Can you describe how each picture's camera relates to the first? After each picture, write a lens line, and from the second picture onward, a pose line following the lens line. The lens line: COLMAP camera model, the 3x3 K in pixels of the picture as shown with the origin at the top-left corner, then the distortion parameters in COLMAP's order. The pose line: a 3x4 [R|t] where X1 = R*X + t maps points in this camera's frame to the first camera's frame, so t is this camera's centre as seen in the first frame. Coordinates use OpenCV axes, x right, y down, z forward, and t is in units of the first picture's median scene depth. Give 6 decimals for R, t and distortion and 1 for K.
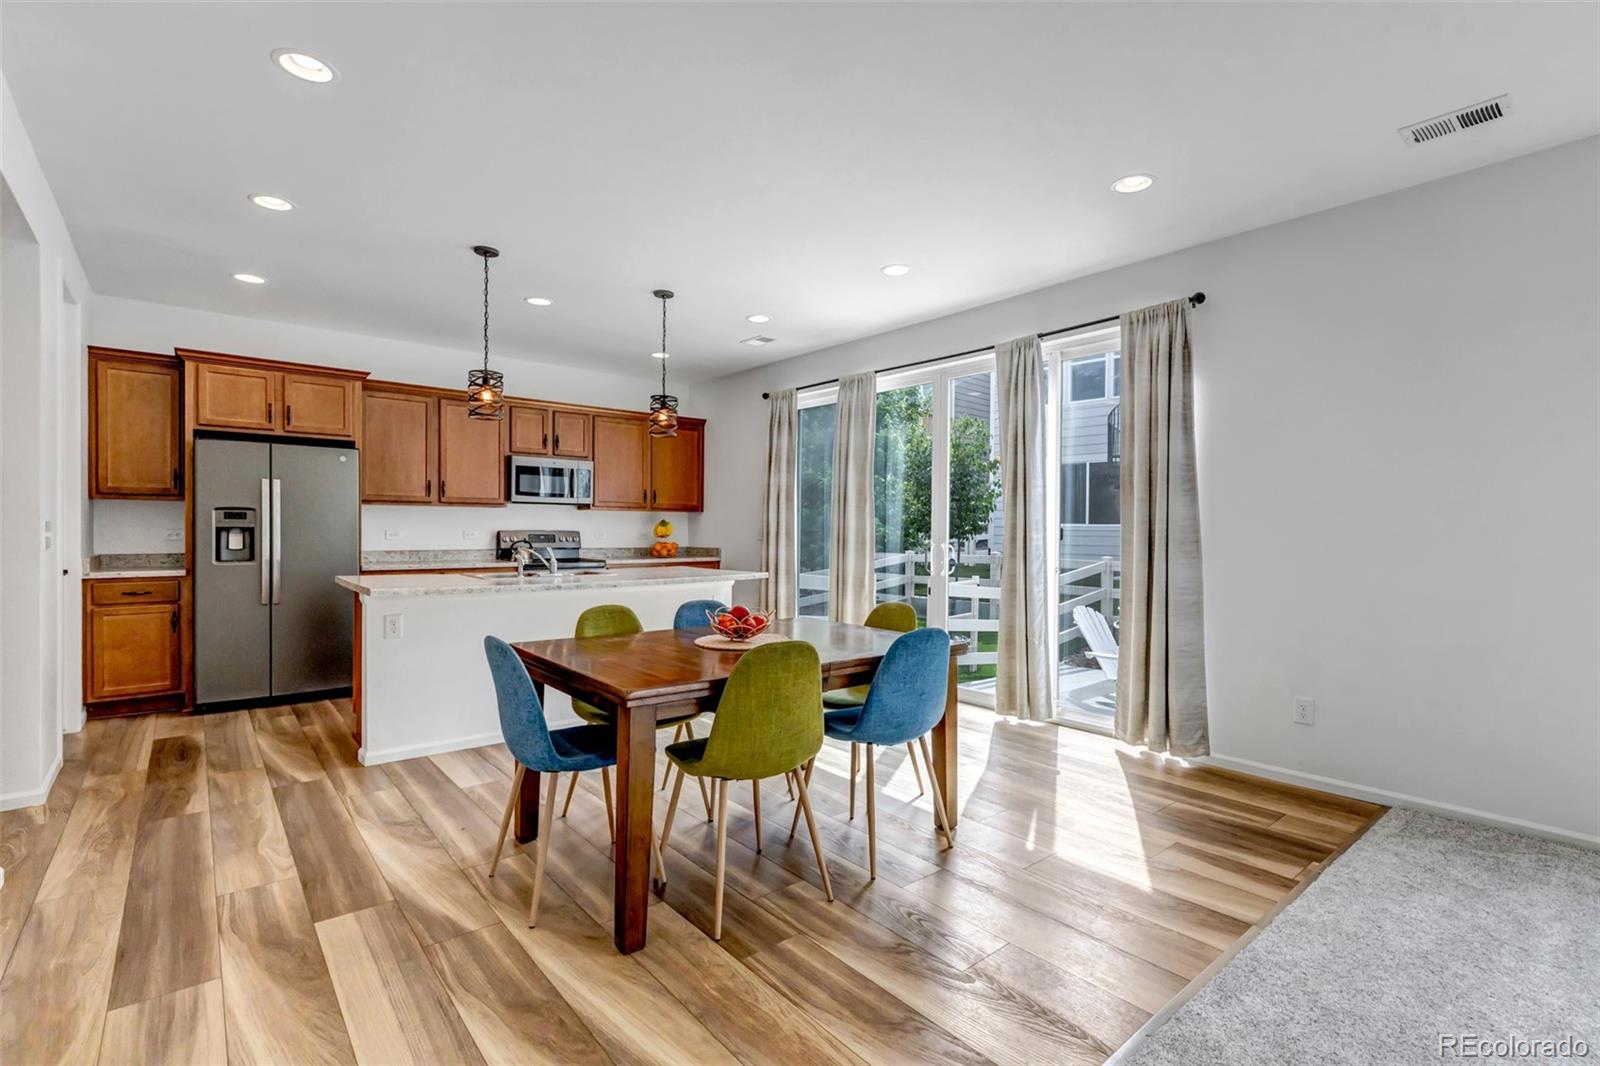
lens RADIAL K [[732.8, 0, 807.3], [0, 732.8, 533.5], [0, 0, 1]] dist [0.003311, -0.000298]
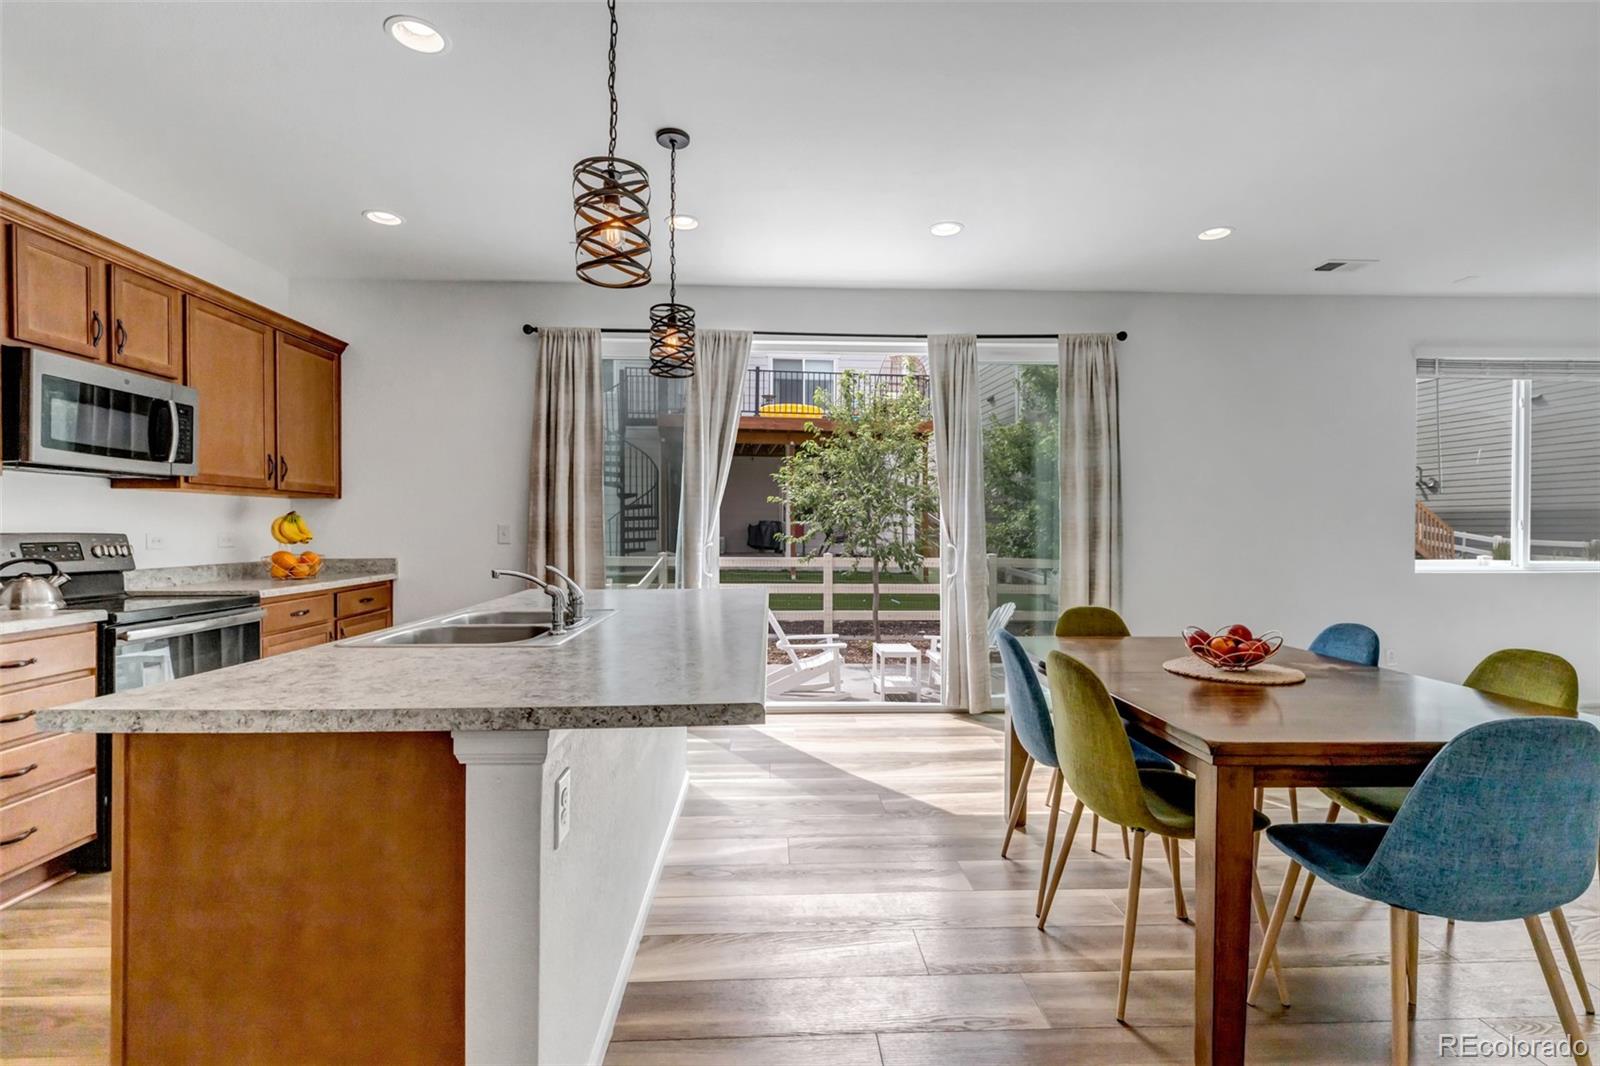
lens RADIAL K [[732.8, 0, 796.1], [0, 732.8, 530.2], [0, 0, 1]] dist [0.003311, -0.000298]
pose [[0.610293, -0.008345, 0.792132, -0.597675], [0.007014, 0.999962, 0.005130, -0.006572], [-0.792145, 0.002425, 0.610328, 0.536564]]
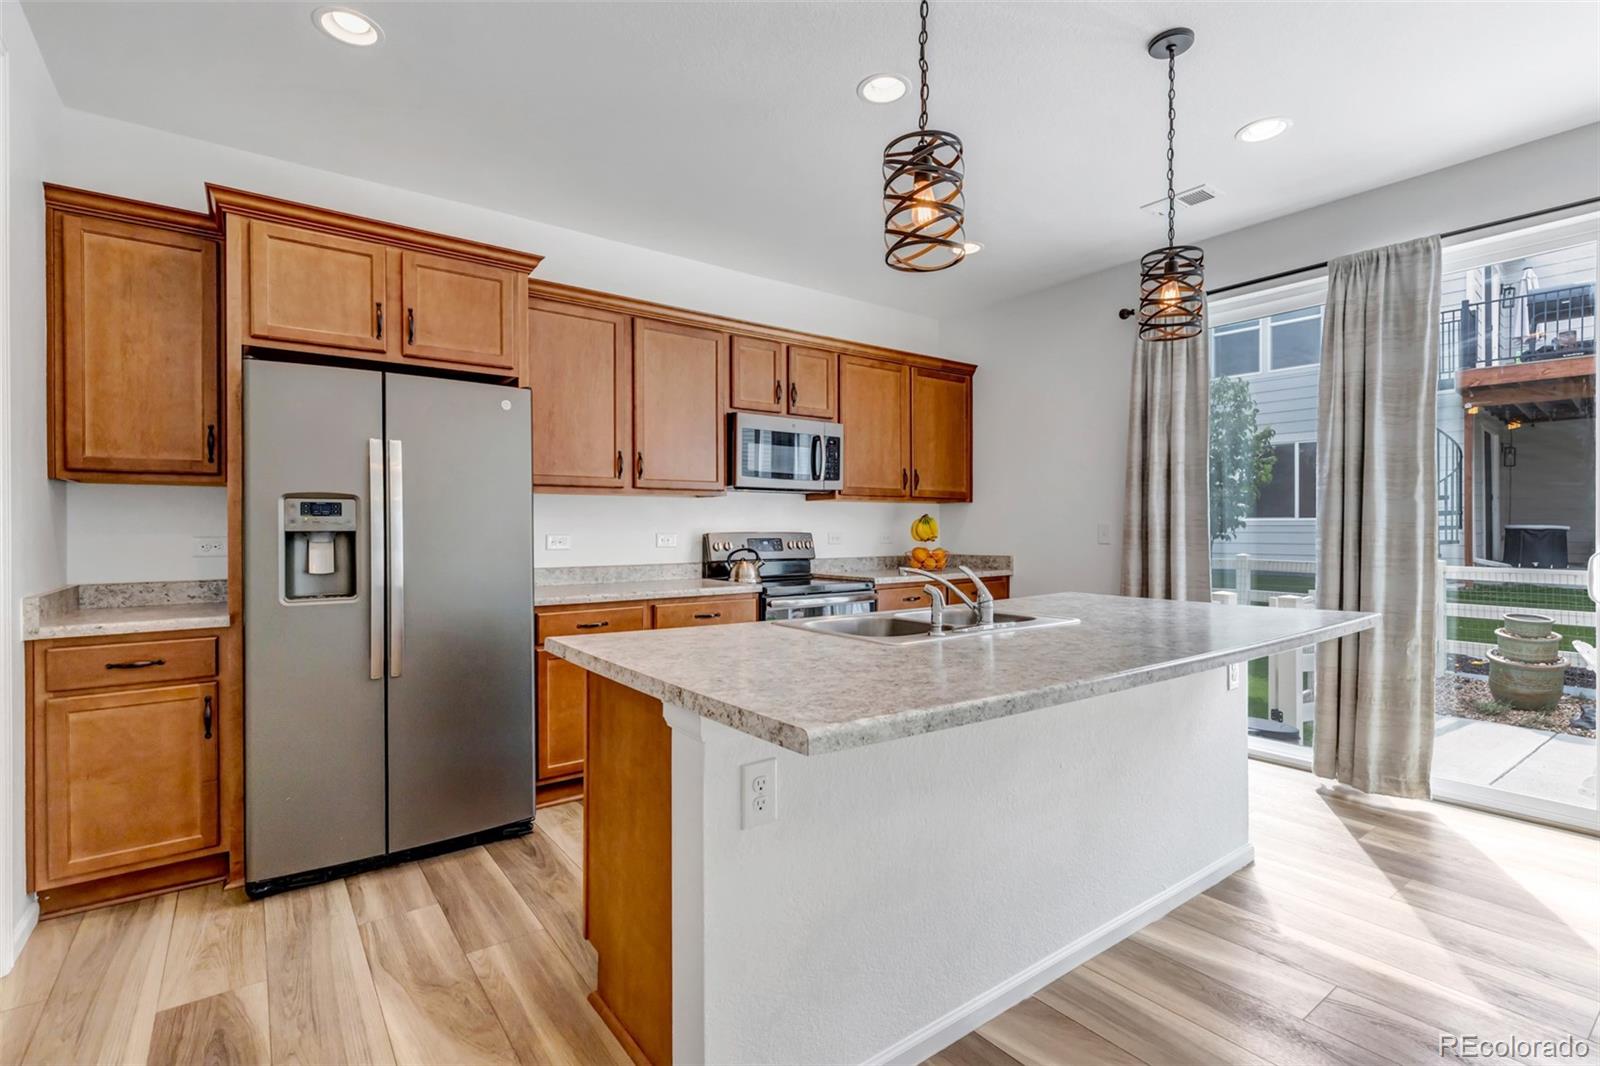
lens RADIAL K [[732.8, 0, 807.5], [0, 732.8, 527.7], [0, 0, 1]] dist [0.003311, -0.000298]
pose [[0.998899, -0.011764, -0.045407, -0.405151], [0.011403, 0.999901, -0.008200, -0.003234], [0.045499, 0.007673, 0.998935, 0.489297]]
